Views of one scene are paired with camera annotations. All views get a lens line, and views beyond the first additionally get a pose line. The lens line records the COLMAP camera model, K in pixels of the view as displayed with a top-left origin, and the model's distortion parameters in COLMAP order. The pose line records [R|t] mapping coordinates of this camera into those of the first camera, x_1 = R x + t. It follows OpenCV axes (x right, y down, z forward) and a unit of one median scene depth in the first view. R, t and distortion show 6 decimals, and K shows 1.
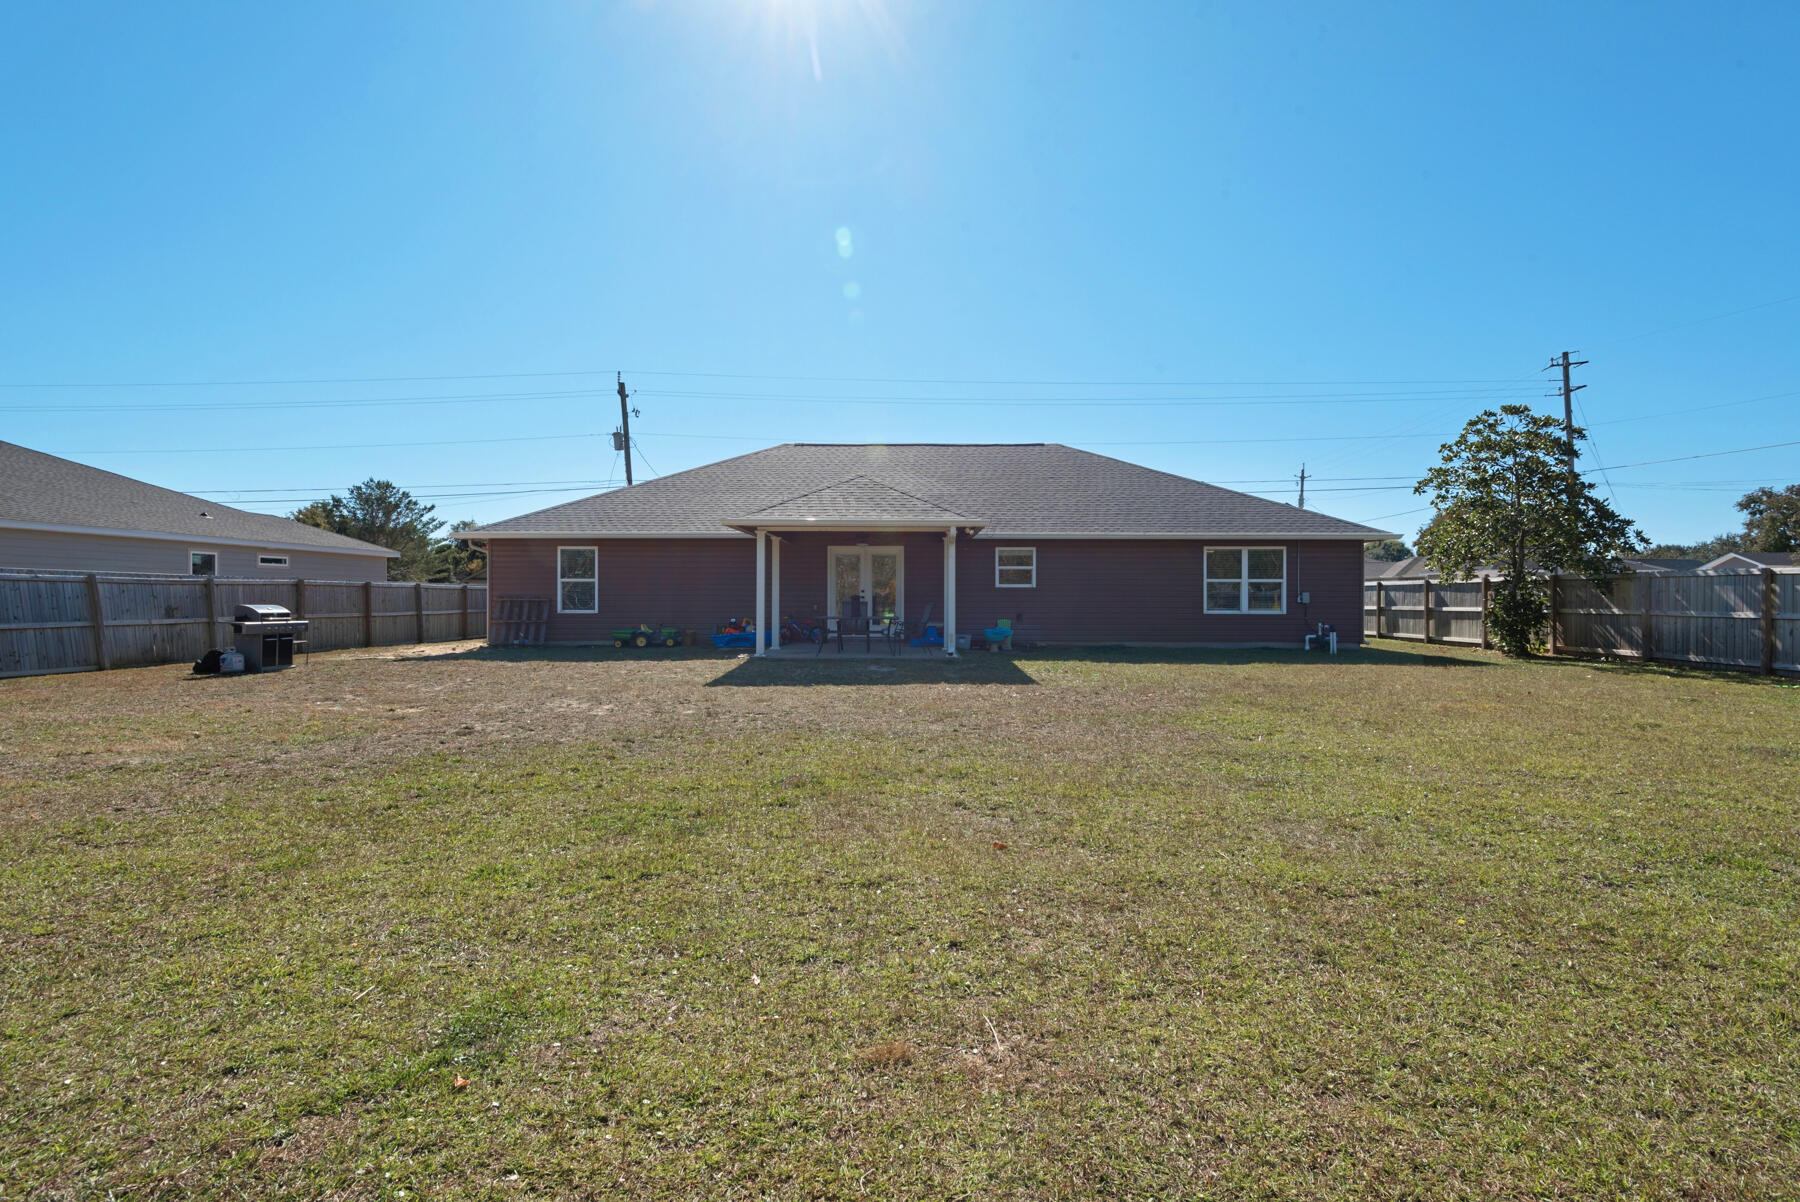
lens RADIAL K [[856.4, 0, 900.2], [0, 856.4, 597.1], [0, 0, 1]] dist [0.010395, -0.017913]
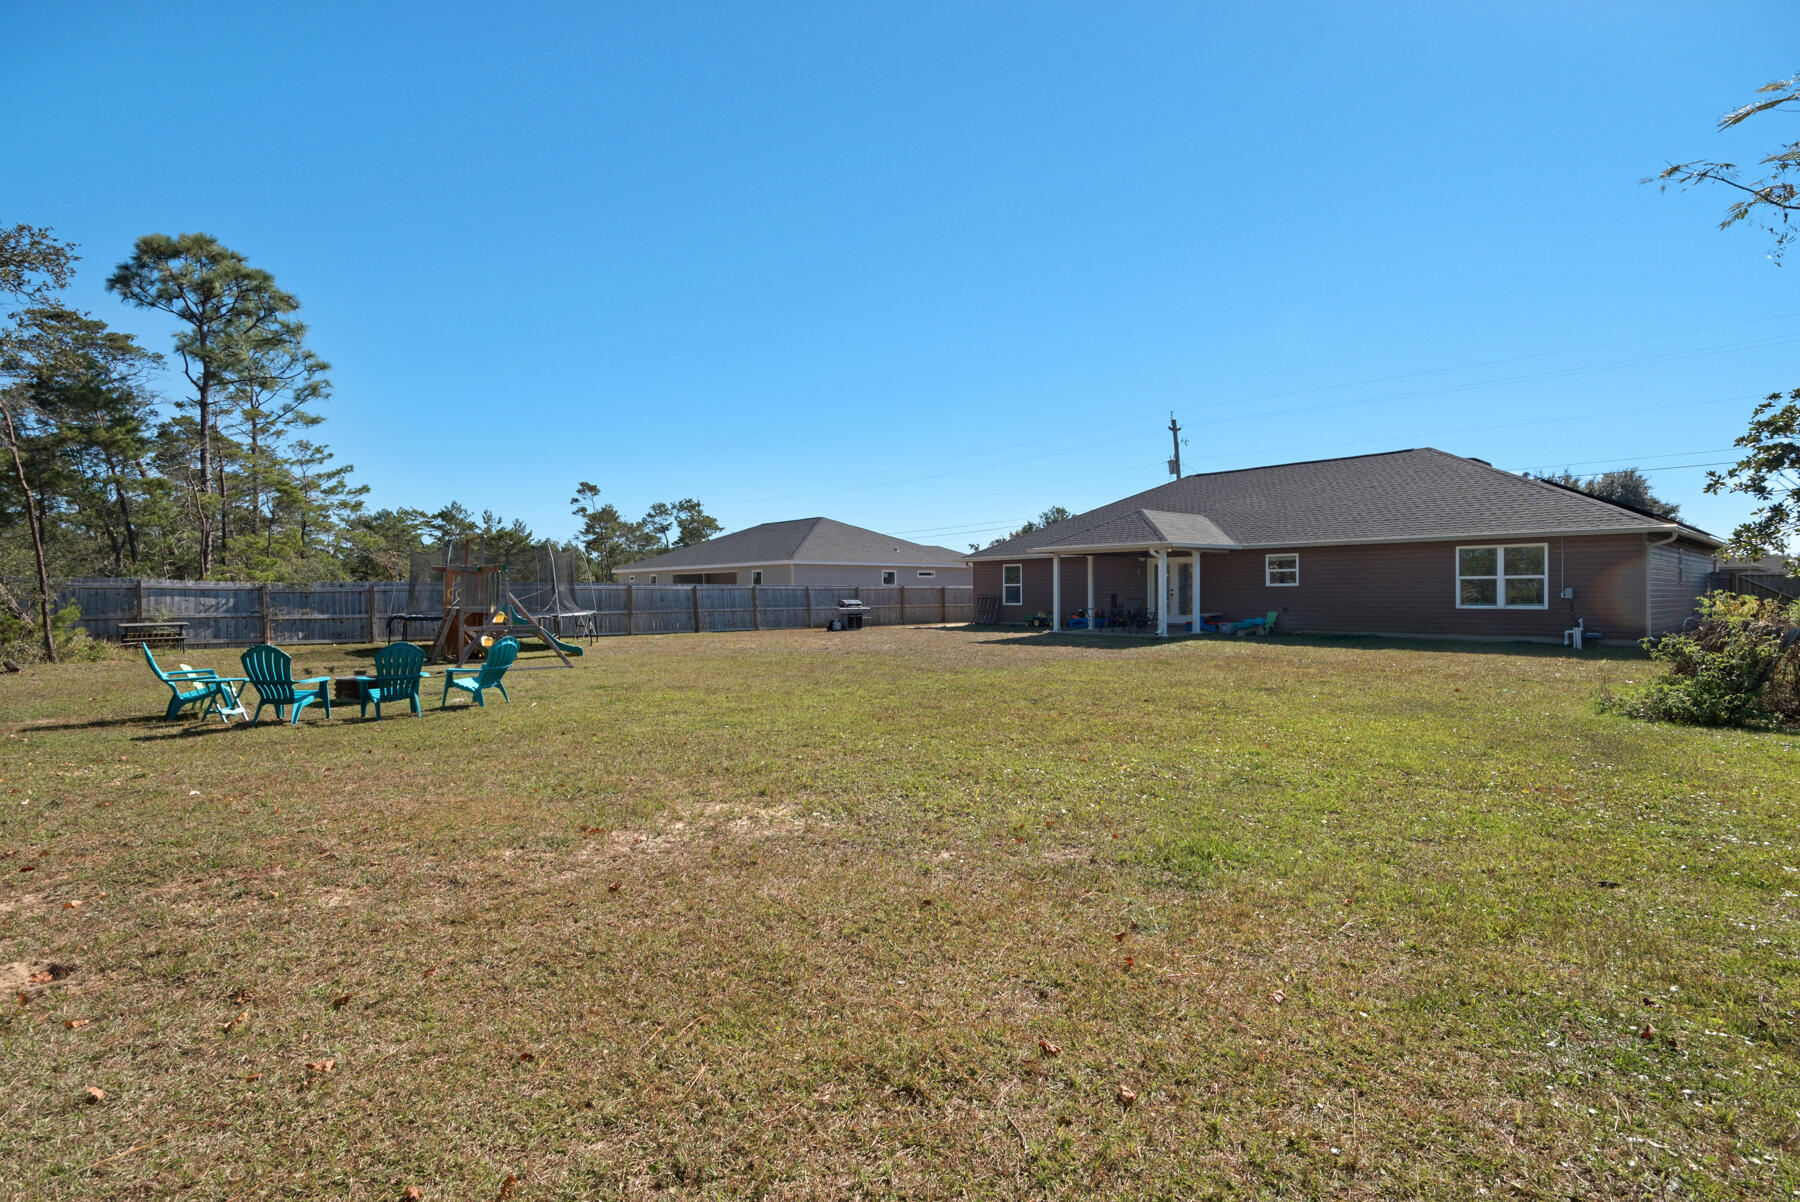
lens RADIAL K [[856.4, 0, 900.2], [0, 856.4, 597.1], [0, 0, 1]] dist [0.010395, -0.017913]
pose [[0.664663, -0.001779, -0.747141, 0.697332], [0.006742, 0.999971, 0.003617, -0.003660], [0.747113, -0.007442, 0.664656, -0.244918]]
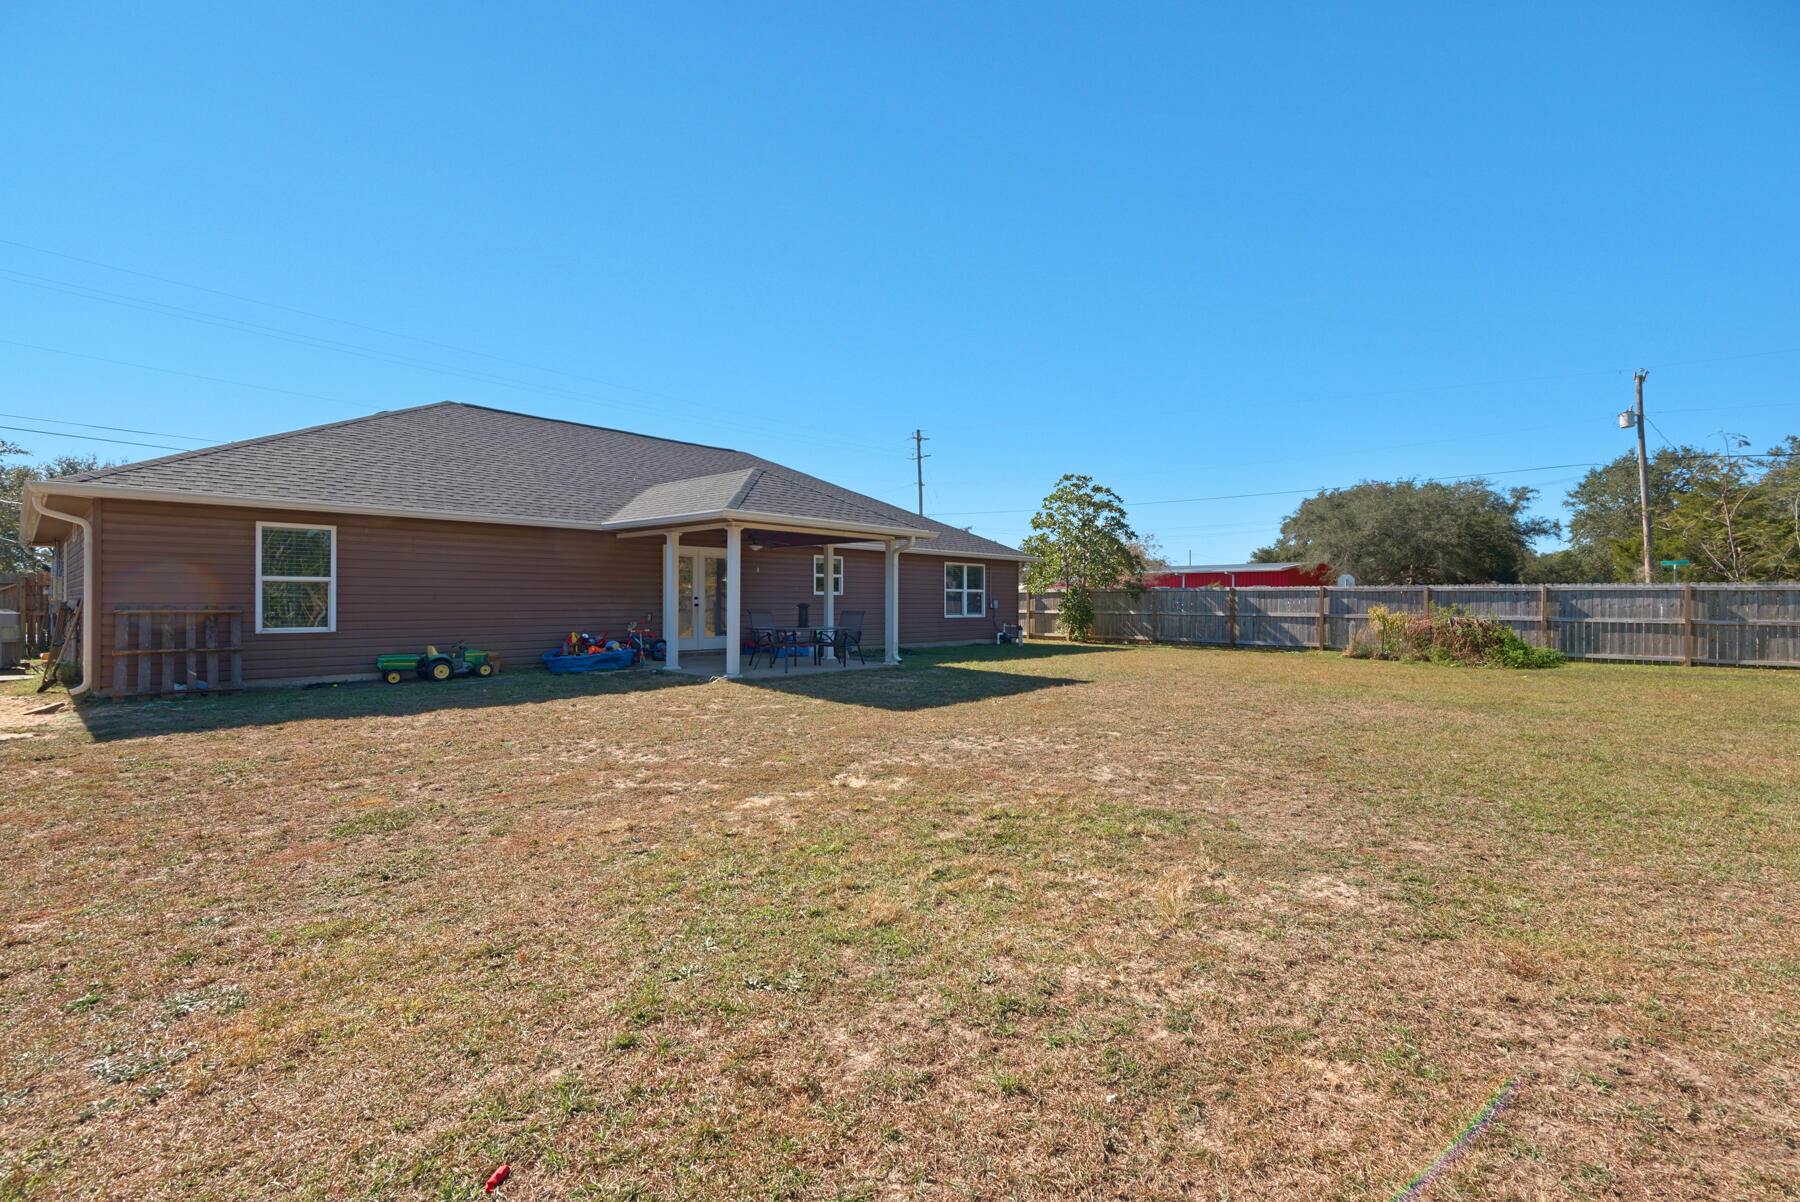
lens RADIAL K [[801.4, 0, 900.0], [0, 801.4, 601.0], [0, 0, 1]] dist [0.018143, -0.013462]
pose [[0.667807, 0.000302, 0.744334, -0.521272], [0.000261, 1.000000, -0.000640, -0.003180], [-0.744334, 0.000622, 0.667807, 0.298285]]
